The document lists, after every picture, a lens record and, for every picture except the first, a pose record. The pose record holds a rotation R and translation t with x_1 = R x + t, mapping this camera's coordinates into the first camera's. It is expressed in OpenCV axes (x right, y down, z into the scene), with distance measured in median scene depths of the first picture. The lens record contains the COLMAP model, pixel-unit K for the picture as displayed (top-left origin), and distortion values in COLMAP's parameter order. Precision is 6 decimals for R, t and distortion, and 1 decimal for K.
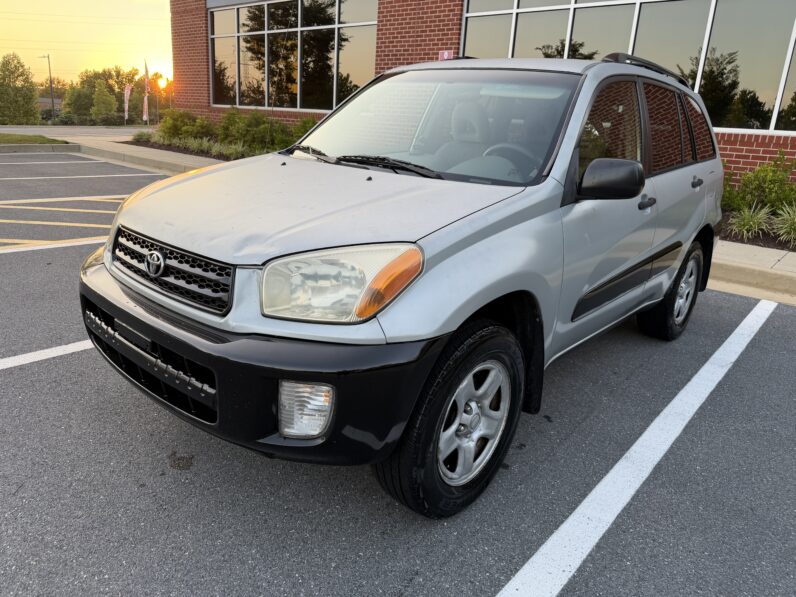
lens RADIAL K [[563.2, 0, 398.0], [0, 563.2, 298.5], [0, 0, 1]] dist [0.024856, -0.033808]
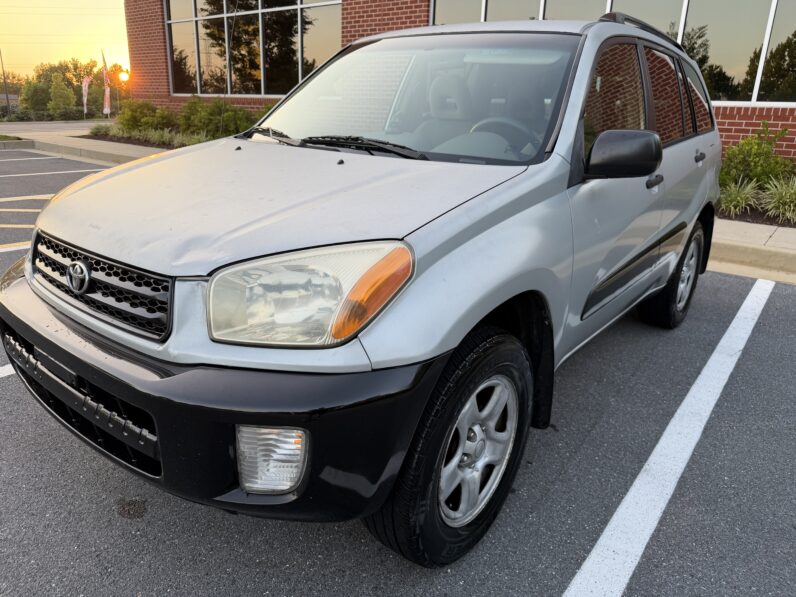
lens RADIAL K [[570.4, 0, 394.3], [0, 570.4, 298.2], [0, 0, 1]] dist [-0.003605, -0.008763]
pose [[0.998555, -0.041224, 0.034464, -0.007858], [0.040497, 0.998948, 0.021535, -0.022279], [-0.035316, -0.020108, 0.999174, 0.127709]]
